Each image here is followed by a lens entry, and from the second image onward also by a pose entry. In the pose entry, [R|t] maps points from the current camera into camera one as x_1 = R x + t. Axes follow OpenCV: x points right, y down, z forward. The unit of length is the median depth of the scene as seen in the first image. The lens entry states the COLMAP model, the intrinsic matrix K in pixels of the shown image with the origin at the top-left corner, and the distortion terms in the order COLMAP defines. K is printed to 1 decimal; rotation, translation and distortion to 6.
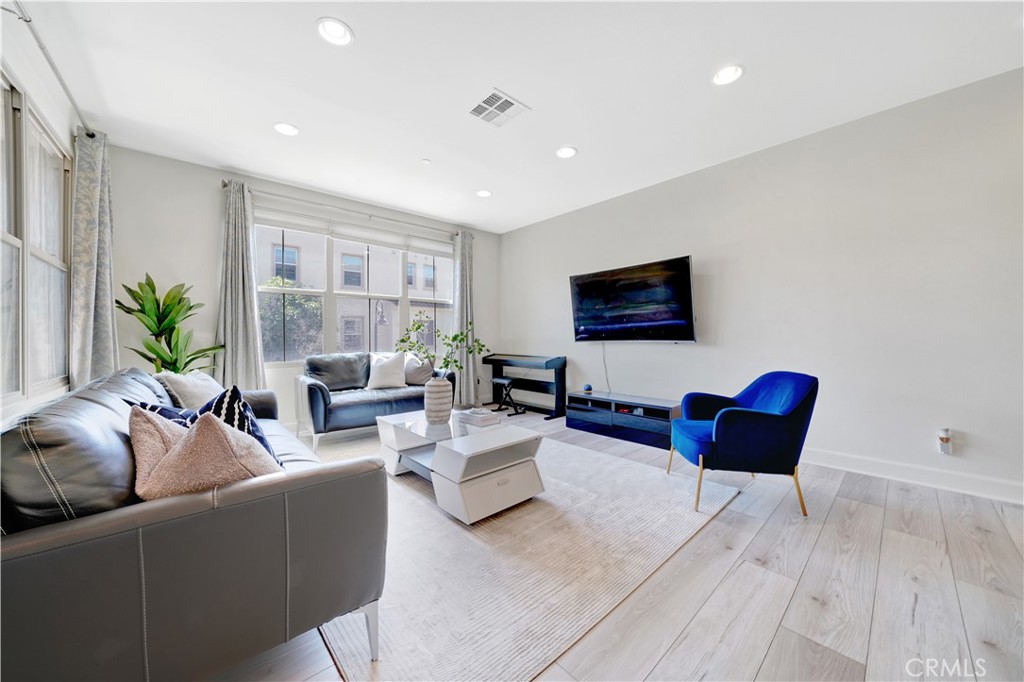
lens RADIAL K [[362.9, 0, 512.0], [0, 362.9, 341.0], [0, 0, 1]] dist [-0.028806, -0.000006]
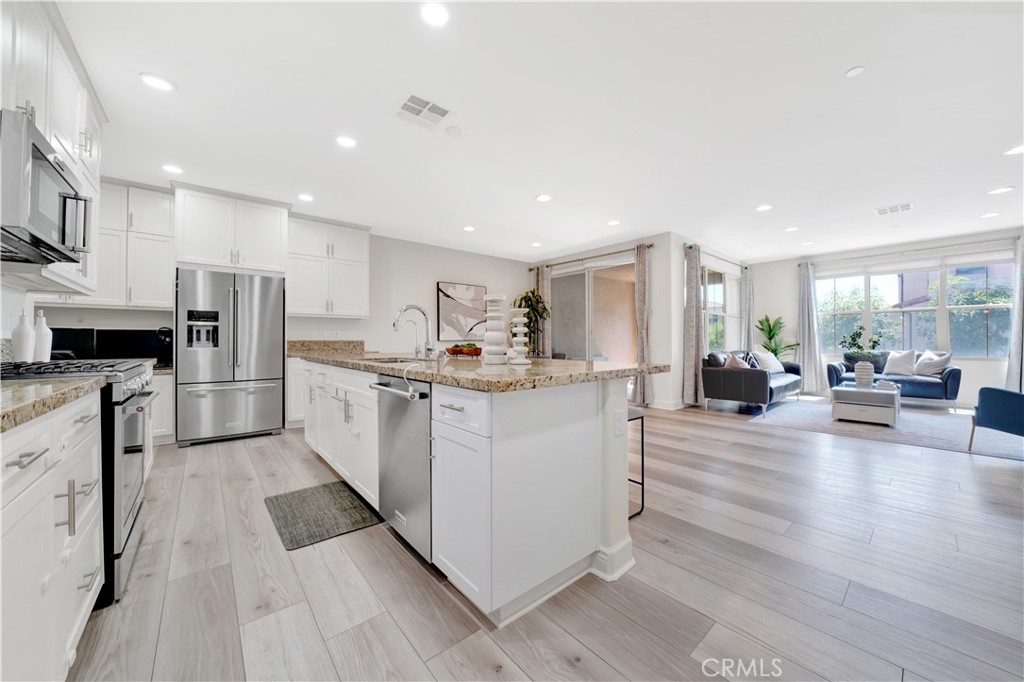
lens RADIAL K [[362.9, 0, 512.0], [0, 362.9, 341.0], [0, 0, 1]] dist [-0.028806, -0.000006]
pose [[-0.013678, 0.002275, -0.999904, 1.280067], [-0.006842, 0.999974, 0.002369, 0.002172], [0.999883, 0.006874, -0.013662, -0.639820]]
